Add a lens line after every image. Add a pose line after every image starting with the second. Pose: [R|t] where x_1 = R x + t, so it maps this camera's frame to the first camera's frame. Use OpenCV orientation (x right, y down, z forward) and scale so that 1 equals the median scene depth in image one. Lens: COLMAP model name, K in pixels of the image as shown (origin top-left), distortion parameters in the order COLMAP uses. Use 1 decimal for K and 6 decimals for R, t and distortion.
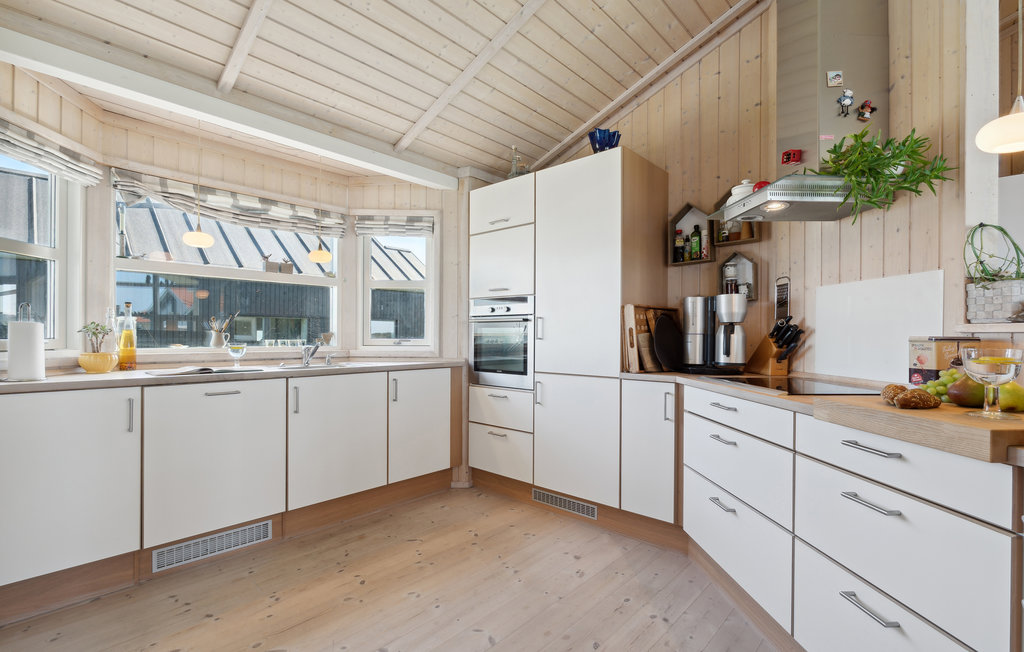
lens RADIAL K [[471.2, 0, 508.4], [0, 471.2, 330.1], [0, 0, 1]] dist [0.018868, 0.000181]
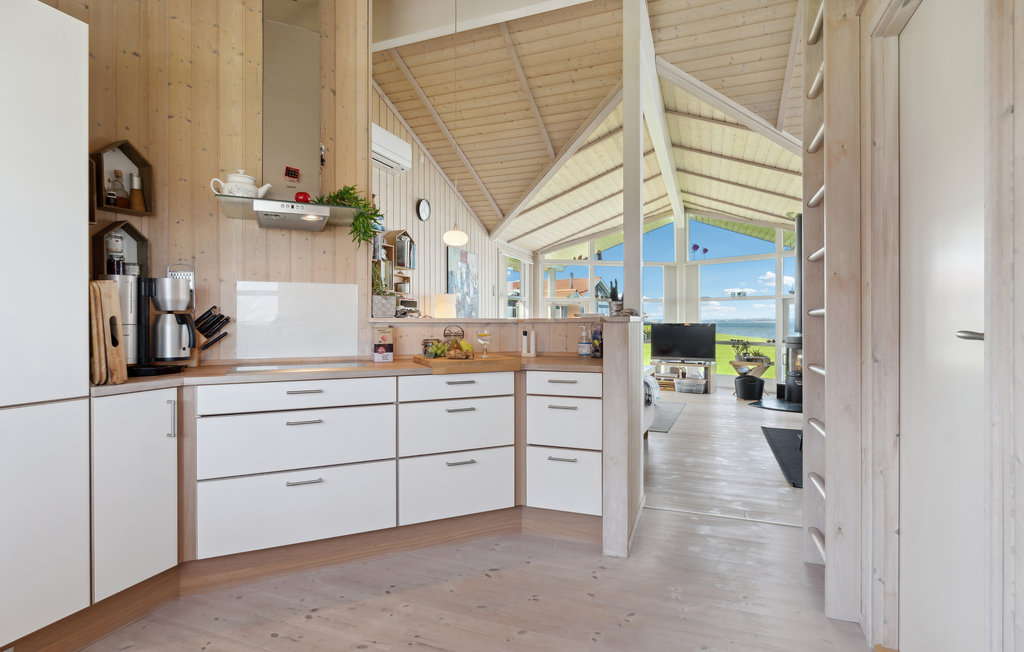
lens RADIAL K [[502.1, 0, 512.0], [0, 502.1, 326.0], [0, 0, 1]] dist [-0.000840, -0.000020]
pose [[-0.352300, -0.008333, 0.935850, -0.648857], [-0.006604, 0.999958, 0.006418, 0.001506], [-0.935864, -0.003919, -0.352340, 0.800473]]
